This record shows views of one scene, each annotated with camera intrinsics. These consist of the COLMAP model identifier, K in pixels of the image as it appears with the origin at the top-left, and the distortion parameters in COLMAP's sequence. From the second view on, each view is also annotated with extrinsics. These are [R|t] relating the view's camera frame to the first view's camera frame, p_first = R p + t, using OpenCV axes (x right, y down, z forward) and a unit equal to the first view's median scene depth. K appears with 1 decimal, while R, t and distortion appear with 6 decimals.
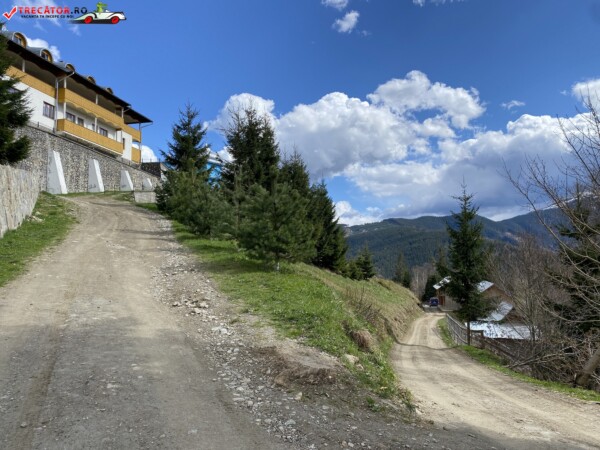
lens RADIAL K [[453.7, 0, 298.6], [0, 453.7, 220.8], [0, 0, 1]] dist [0.048317, -0.067970]
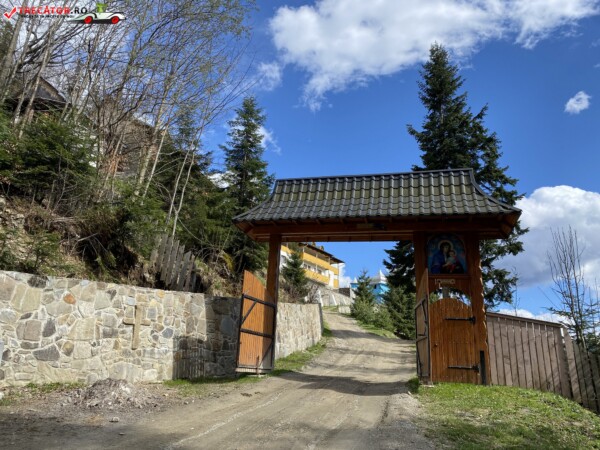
lens RADIAL K [[482.6, 0, 320.6], [0, 482.6, 266.3], [0, 0, 1]] dist [0.800649, -0.000179]
pose [[0.942674, -0.026833, -0.332633, 0.235420], [-0.016509, 0.991792, -0.126792, 0.027368], [0.333305, 0.125015, 0.934494, -0.871810]]
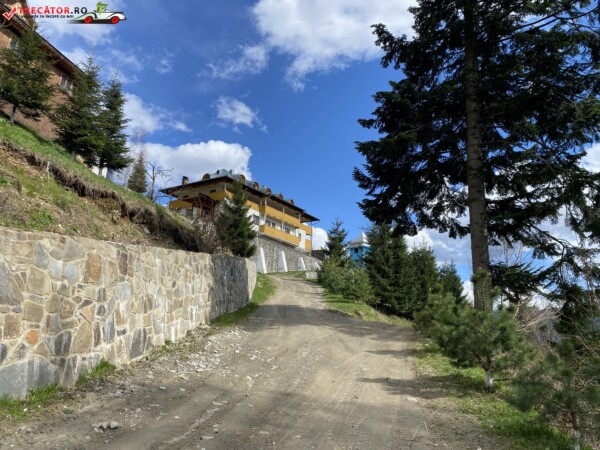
lens RADIAL K [[453.7, 0, 298.6], [0, 453.7, 220.8], [0, 0, 1]] dist [0.048317, -0.067970]
pose [[0.932849, -0.046001, -0.357319, 0.141141], [-0.016010, 0.985542, -0.168675, 0.021045], [0.359912, 0.163069, 0.918625, -0.362288]]
